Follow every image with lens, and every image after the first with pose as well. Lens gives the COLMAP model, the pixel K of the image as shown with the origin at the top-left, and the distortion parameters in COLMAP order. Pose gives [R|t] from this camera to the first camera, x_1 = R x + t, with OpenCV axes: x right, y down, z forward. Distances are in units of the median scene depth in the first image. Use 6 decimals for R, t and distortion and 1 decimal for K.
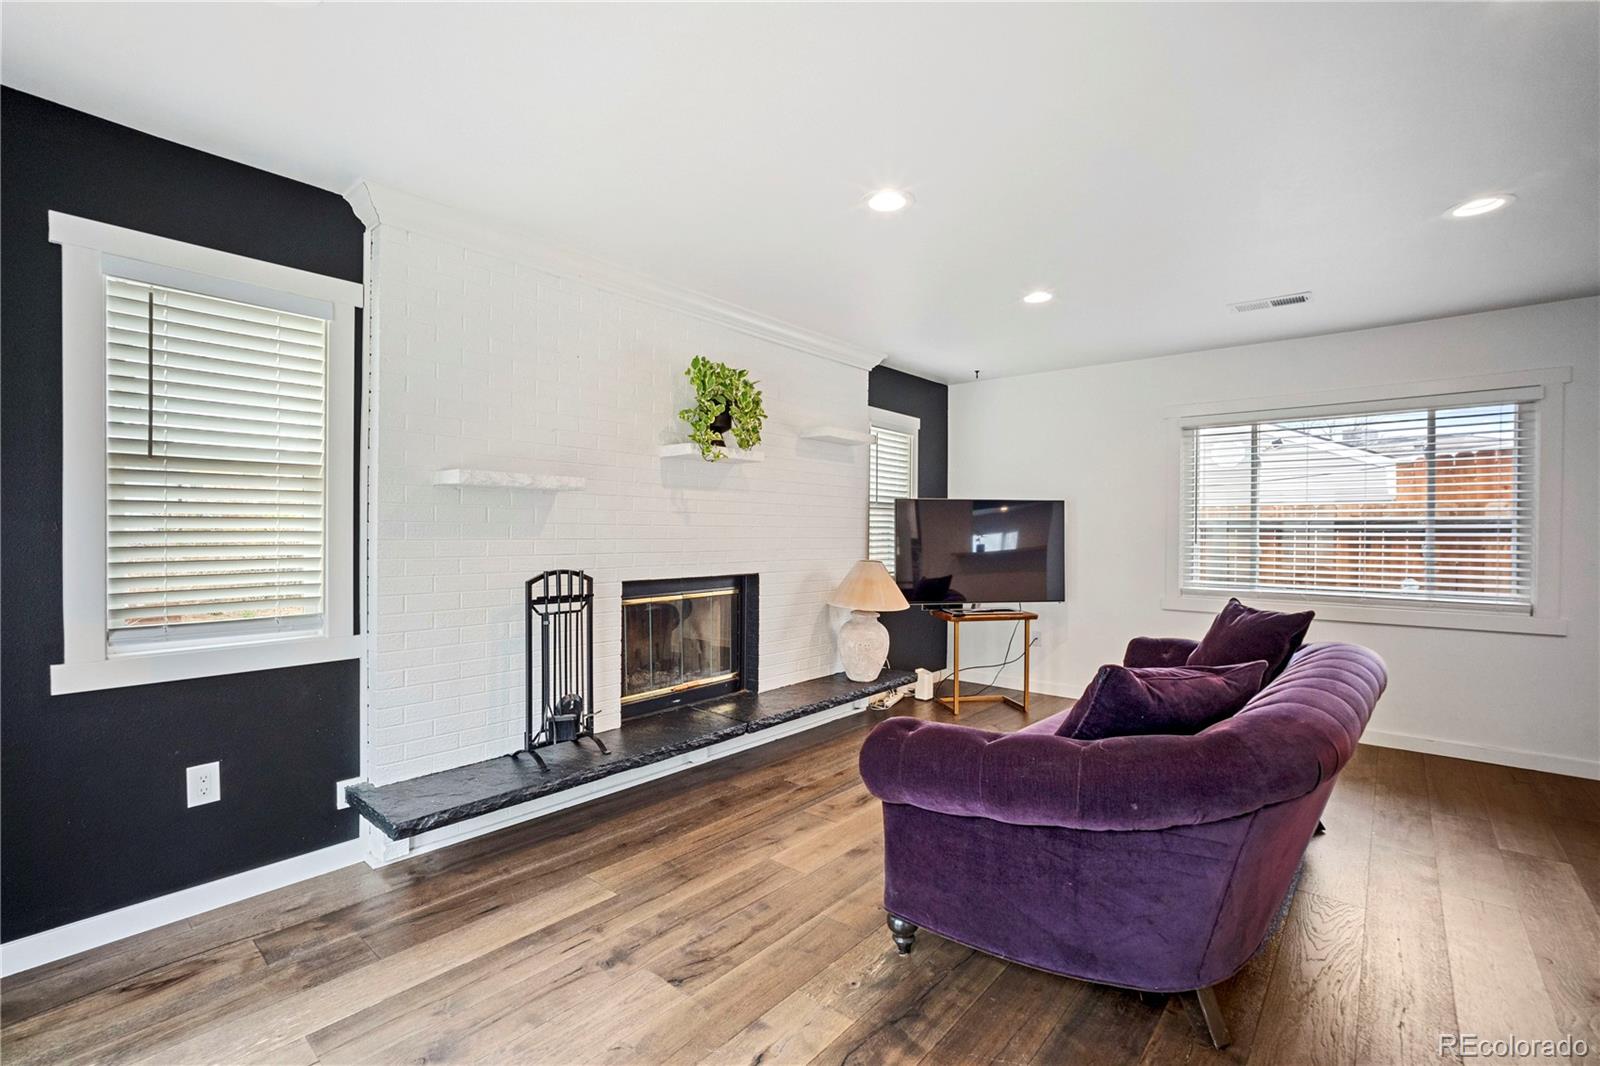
lens RADIAL K [[710.3, 0, 775.8], [0, 710.3, 536.8], [0, 0, 1]] dist [-0.026104, 0.006722]
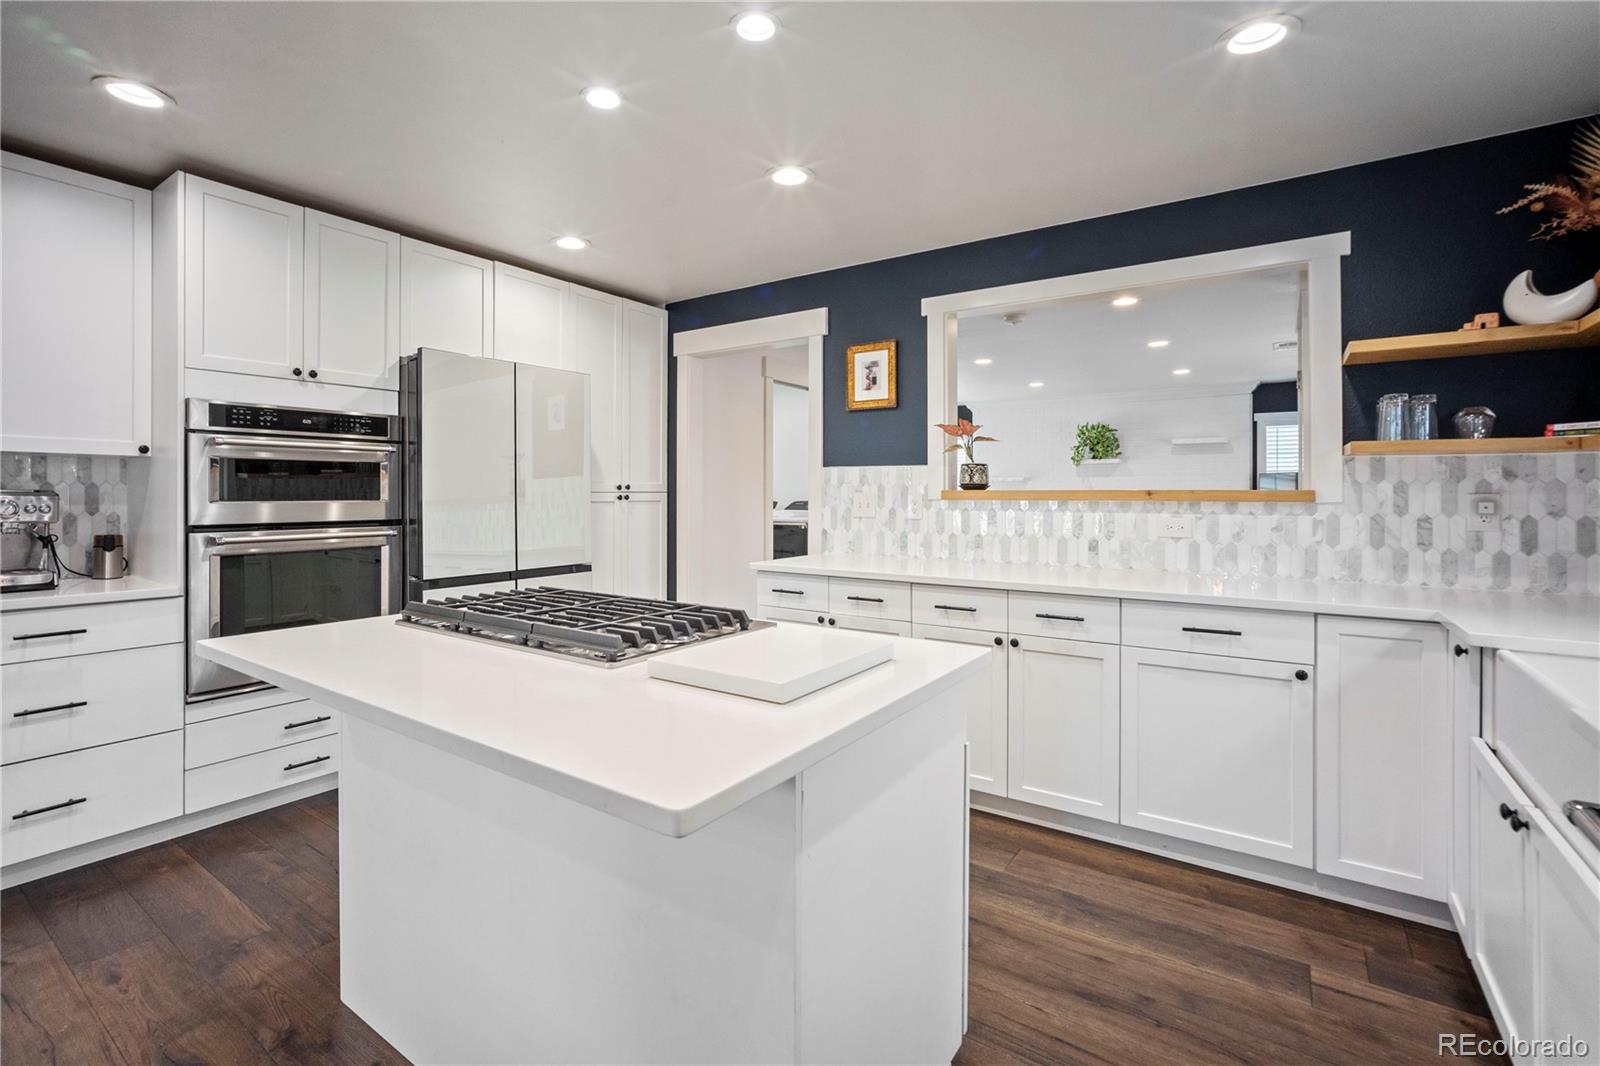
lens RADIAL K [[710.3, 0, 782.9], [0, 710.3, 502.4], [0, 0, 1]] dist [-0.026104, 0.006722]
pose [[0.106685, 0.006713, -0.994270, 2.401908], [-0.013793, 0.999891, 0.005271, 0.023416], [0.994197, 0.013152, 0.106765, -0.316512]]
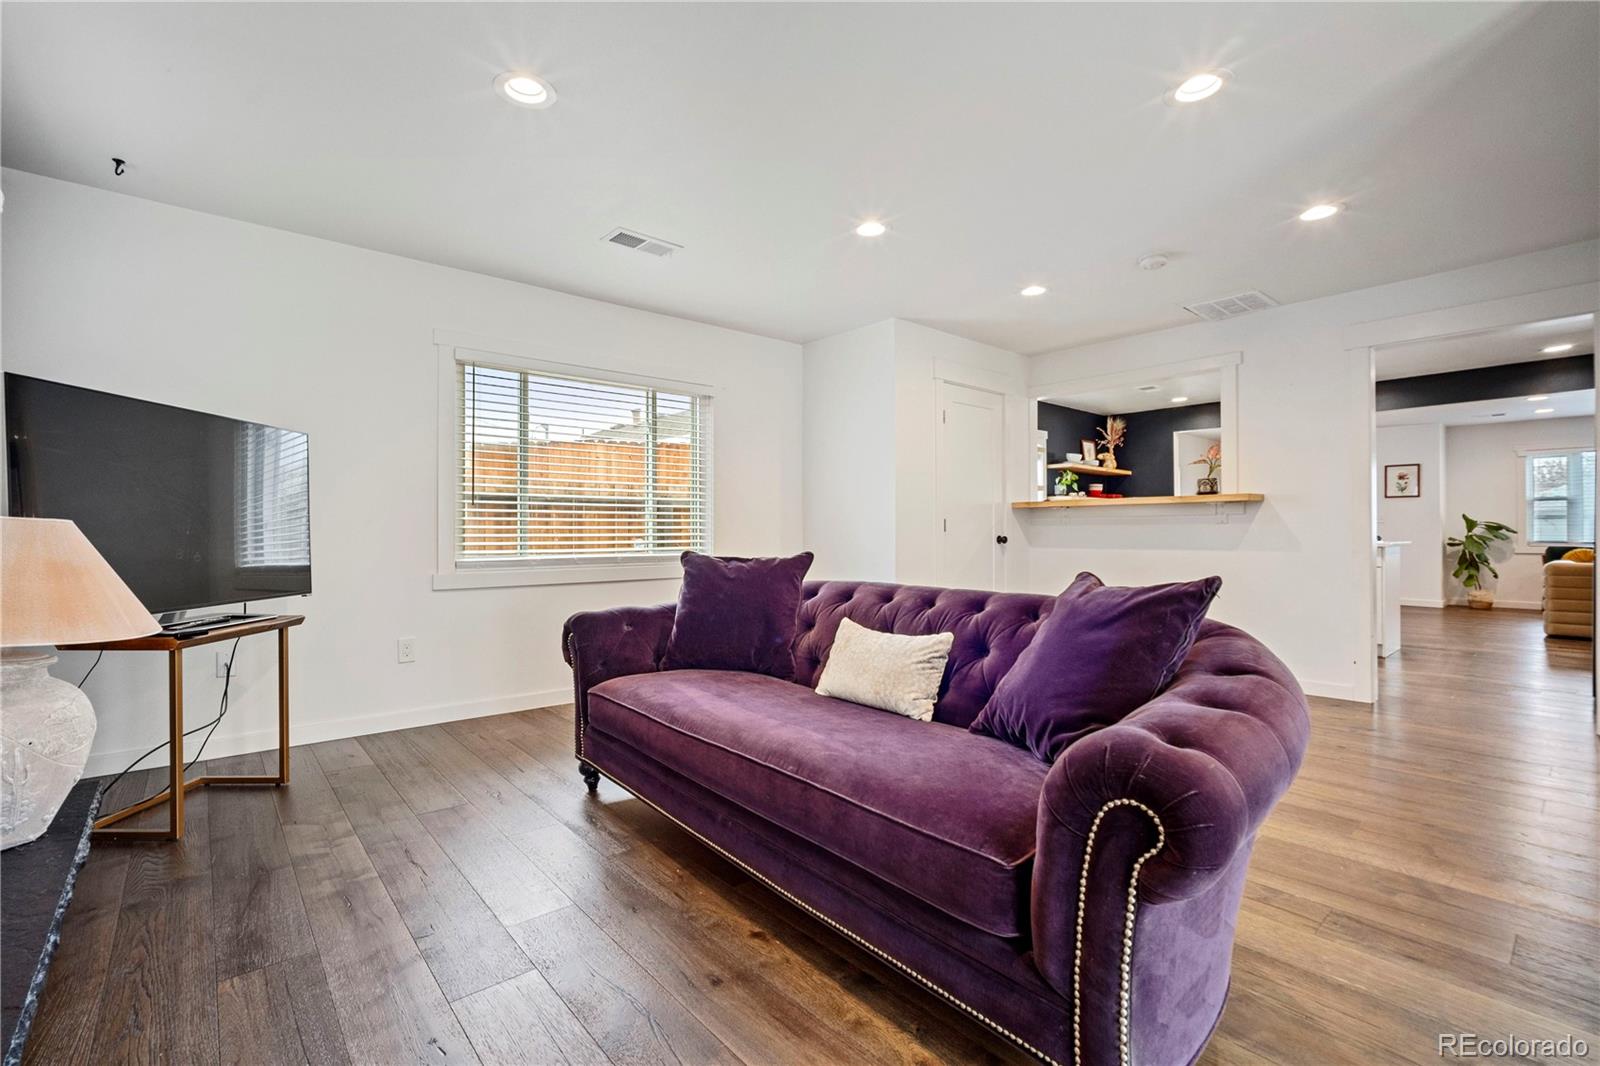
lens RADIAL K [[710.3, 0, 800.1], [0, 710.3, 526.7], [0, 0, 1]] dist [-0.026104, 0.006722]
pose [[0.146636, -0.000016, 0.989191, -0.218821], [0.016089, 0.999868, -0.002369, 0.059394], [-0.989060, 0.016263, 0.146617, 0.702210]]
